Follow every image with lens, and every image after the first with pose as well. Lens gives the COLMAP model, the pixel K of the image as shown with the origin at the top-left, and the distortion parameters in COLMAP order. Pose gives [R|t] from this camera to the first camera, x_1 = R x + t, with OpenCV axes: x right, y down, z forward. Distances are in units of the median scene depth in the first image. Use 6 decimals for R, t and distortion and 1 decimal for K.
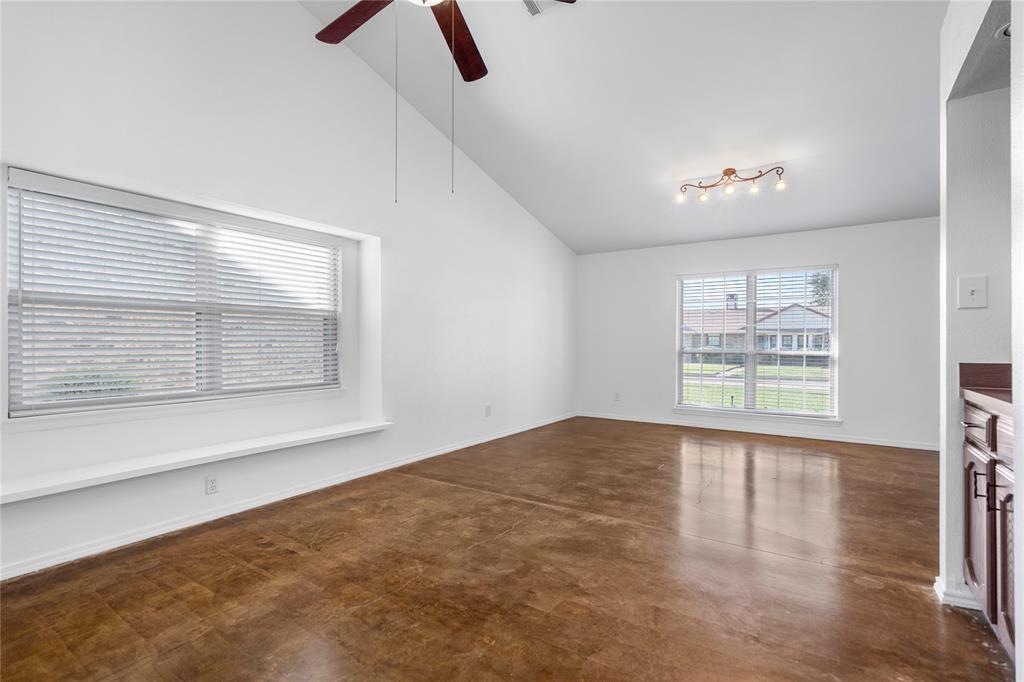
lens RADIAL K [[482.5, 0, 507.7], [0, 482.5, 346.9], [0, 0, 1]] dist [0.002865, 0.001401]
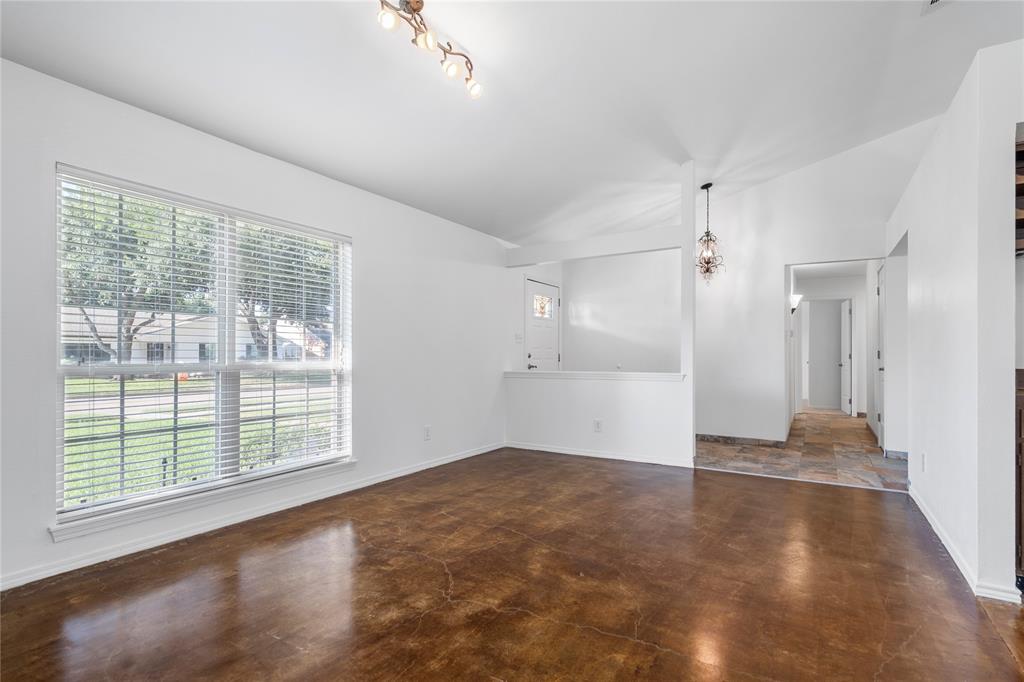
lens RADIAL K [[482.5, 0, 513.0], [0, 482.5, 350.0], [0, 0, 1]] dist [0.002865, 0.001401]
pose [[-0.024126, 0.002745, 0.999705, -0.050365], [0.005556, 0.999981, -0.002611, -0.012789], [-0.999693, 0.005492, -0.024140, 1.768299]]
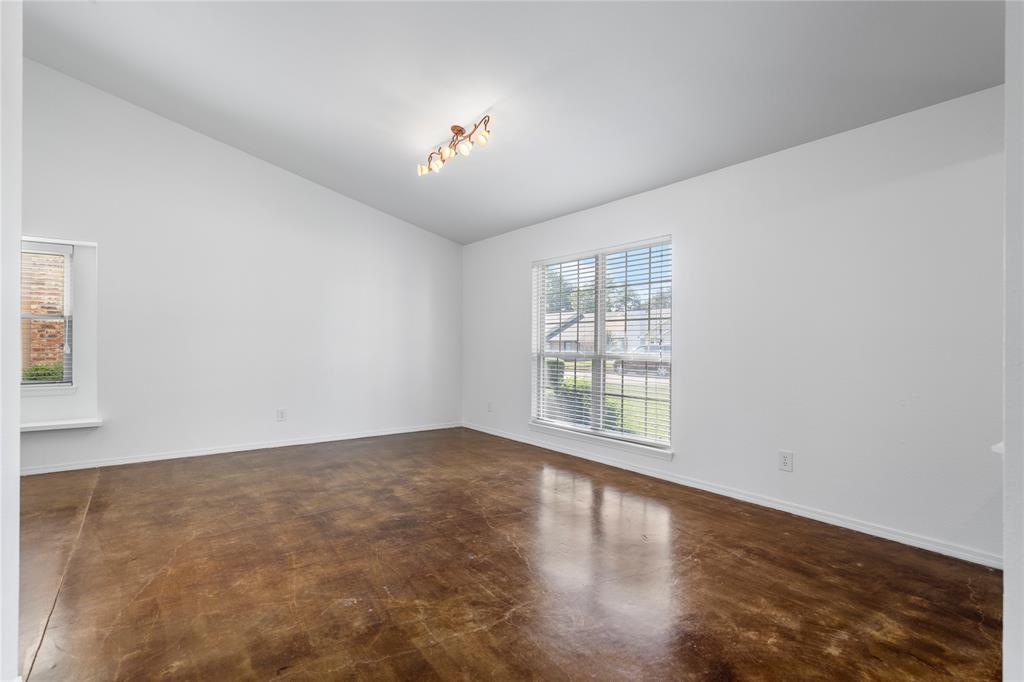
lens RADIAL K [[499.8, 0, 517.2], [0, 499.8, 337.0], [0, 0, 1]] dist [-0.020746, 0.008501]
pose [[0.945085, -0.003752, -0.326802, 1.614192], [-0.005719, 0.999591, -0.028014, 0.008303], [0.326774, 0.028345, 0.944677, 0.505734]]
